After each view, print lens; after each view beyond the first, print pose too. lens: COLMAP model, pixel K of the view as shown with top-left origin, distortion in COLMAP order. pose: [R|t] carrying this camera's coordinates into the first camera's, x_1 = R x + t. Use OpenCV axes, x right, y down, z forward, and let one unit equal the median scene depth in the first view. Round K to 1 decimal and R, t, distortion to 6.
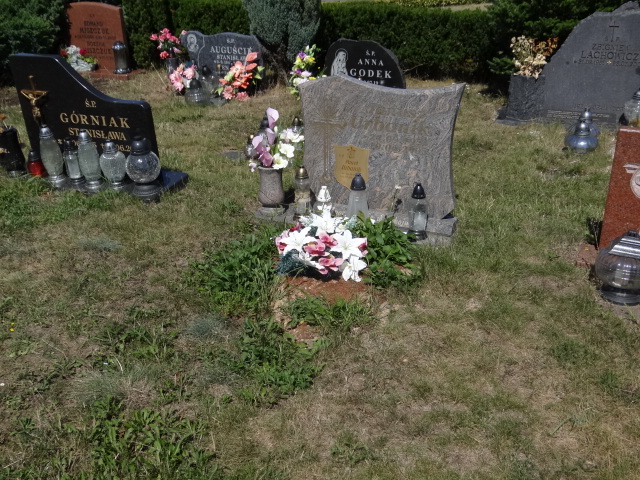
lens RADIAL K [[699.7, 0, 320.2], [0, 699.7, 239.2], [0, 0, 1]] dist [0.016453, 0.000000]
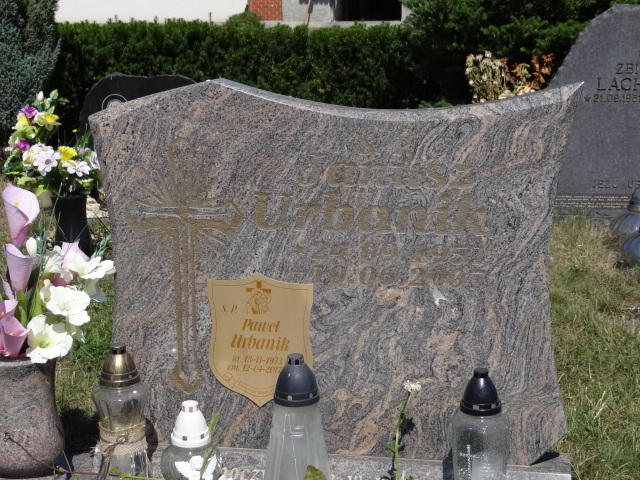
lens RADIAL K [[1173.3, 0, 318.8], [0, 1173.3, 240.3], [0, 0, 1]] dist [0.007590, 0.000000]
pose [[0.968237, -0.060059, 0.242715, -0.065649], [0.102772, 0.980527, -0.167348, -0.049735], [-0.227938, 0.186976, 0.955554, 0.420040]]
